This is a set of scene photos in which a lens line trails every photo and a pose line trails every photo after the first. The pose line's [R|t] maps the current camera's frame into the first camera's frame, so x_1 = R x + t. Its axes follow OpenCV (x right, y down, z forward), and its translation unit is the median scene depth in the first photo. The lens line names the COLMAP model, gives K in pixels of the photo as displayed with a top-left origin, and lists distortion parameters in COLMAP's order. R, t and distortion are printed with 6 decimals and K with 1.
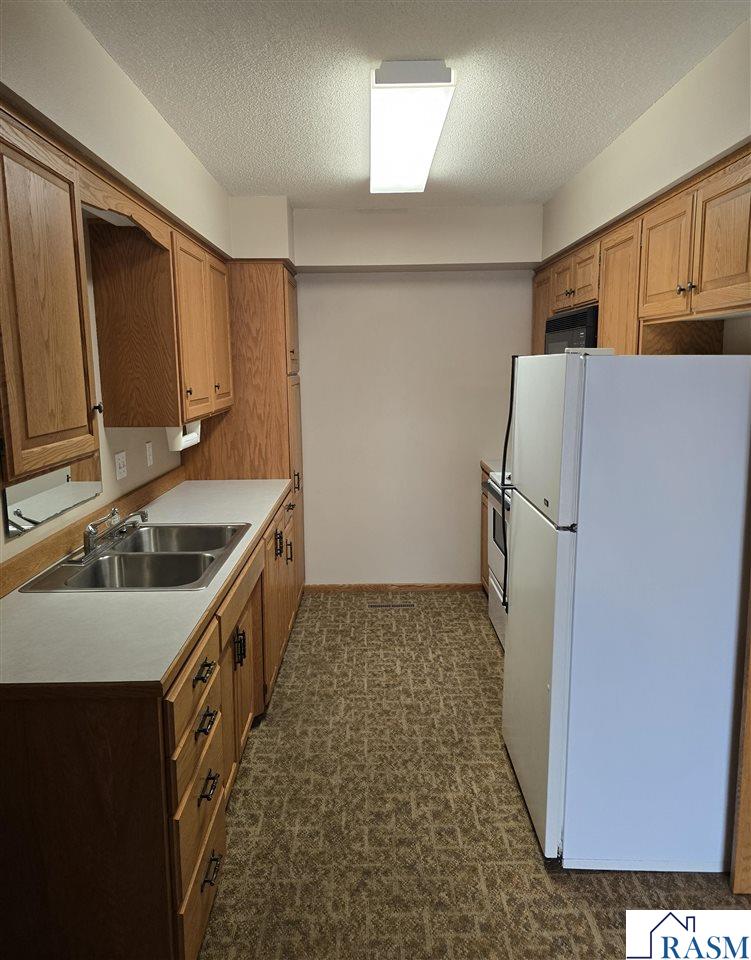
lens RADIAL K [[674.0, 0, 377.7], [0, 674.0, 479.6], [0, 0, 1]] dist [0.028793, -0.010291]
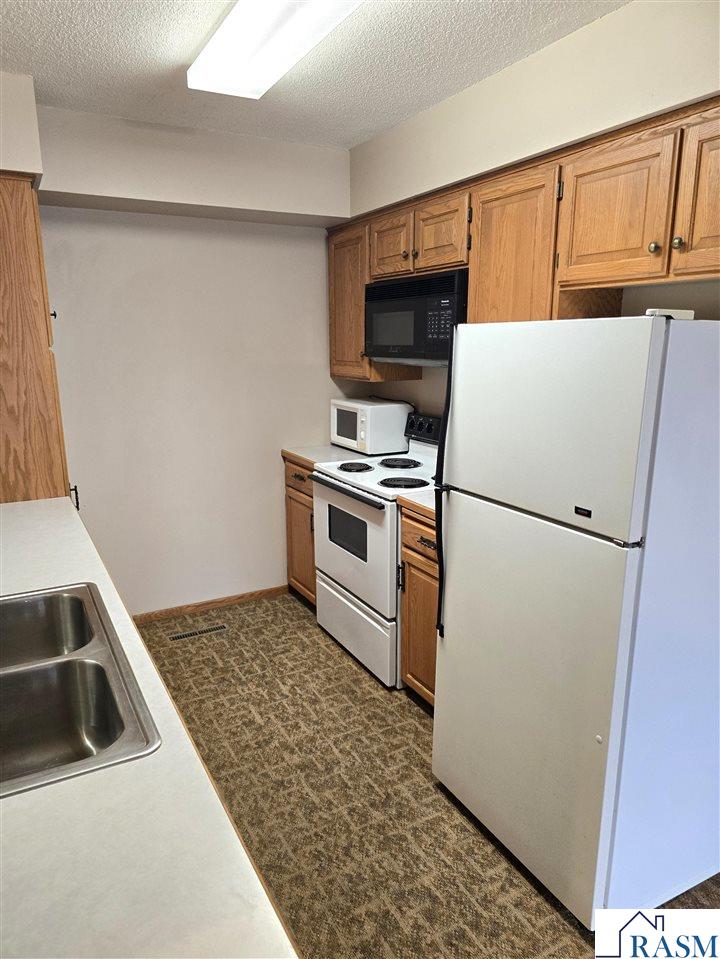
lens RADIAL K [[647.6, 0, 366.3], [0, 647.6, 497.9], [0, 0, 1]] dist [0.036053, -0.033471]
pose [[0.883115, -0.107045, 0.456781, -0.202555], [0.075816, 0.993387, 0.086217, -0.042220], [-0.462989, -0.041508, 0.885391, 0.288126]]
